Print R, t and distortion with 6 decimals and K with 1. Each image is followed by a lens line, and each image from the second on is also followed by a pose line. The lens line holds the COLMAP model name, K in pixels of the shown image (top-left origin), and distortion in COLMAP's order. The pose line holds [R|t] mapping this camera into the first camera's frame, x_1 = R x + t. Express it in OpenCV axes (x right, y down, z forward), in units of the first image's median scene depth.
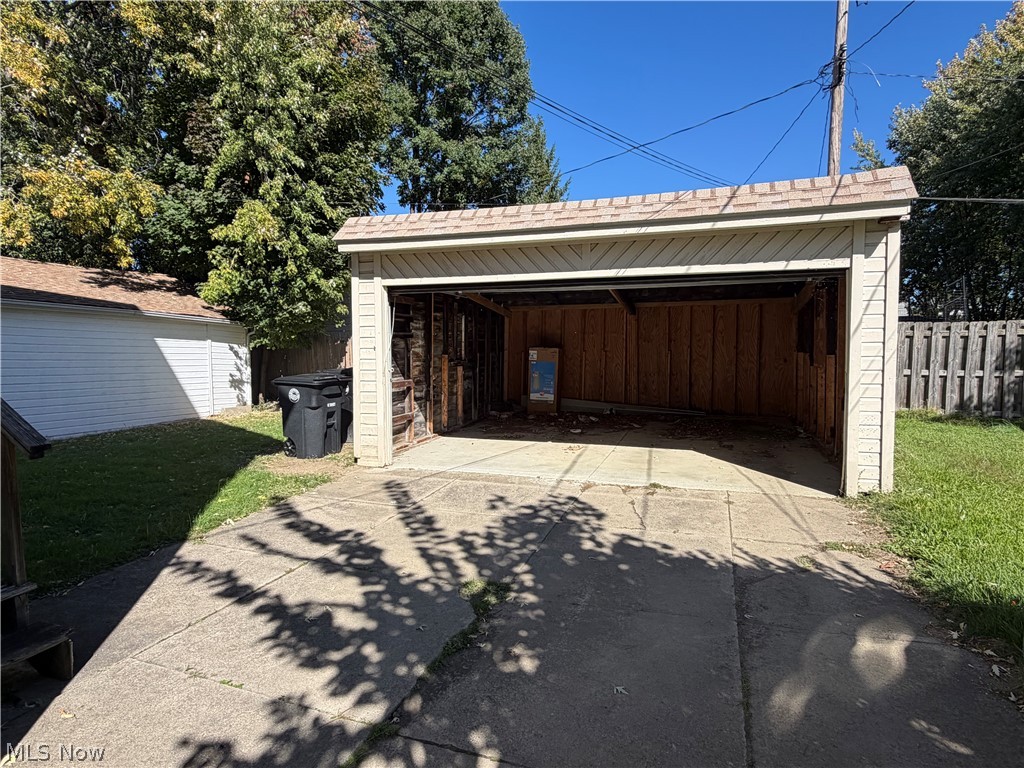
lens RADIAL K [[562.1, 0, 514.3], [0, 562.1, 387.4], [0, 0, 1]] dist [-0.008196, 0.000677]
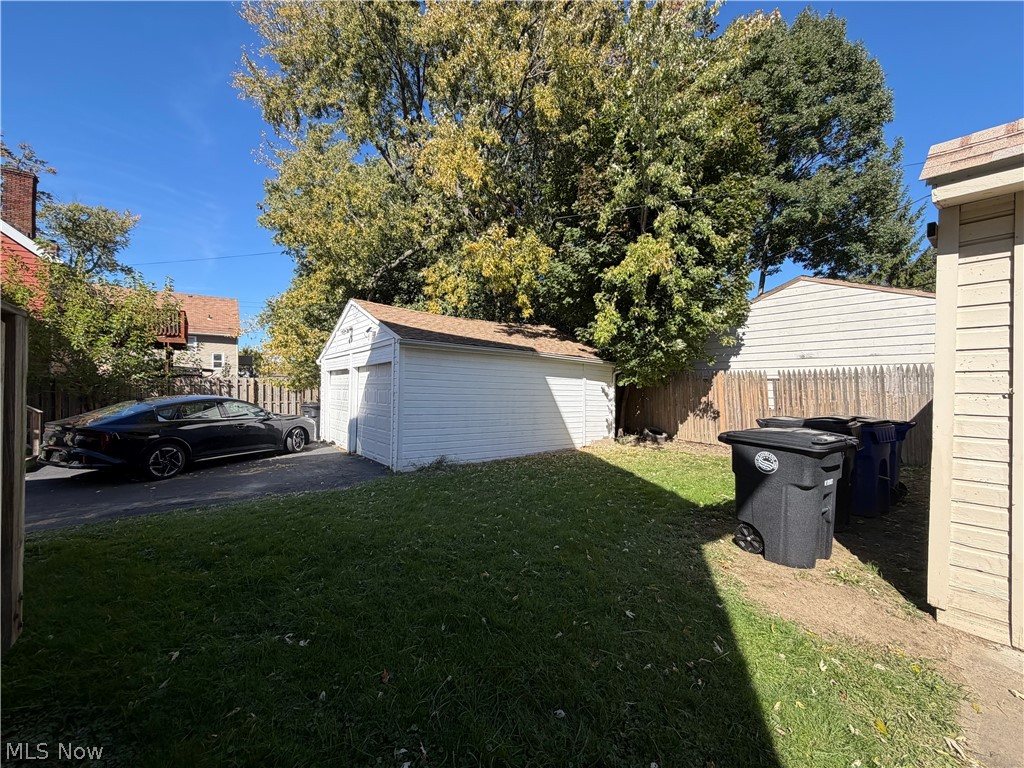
lens RADIAL K [[404.4, 0, 511.2], [0, 404.4, 385.7], [0, 0, 1]] dist [-0.002134, -0.000265]
pose [[0.830320, 0.011148, -0.557176, -0.234557], [-0.048804, 0.997413, -0.052773, -0.021995], [0.555146, 0.071011, 0.828716, 0.273386]]
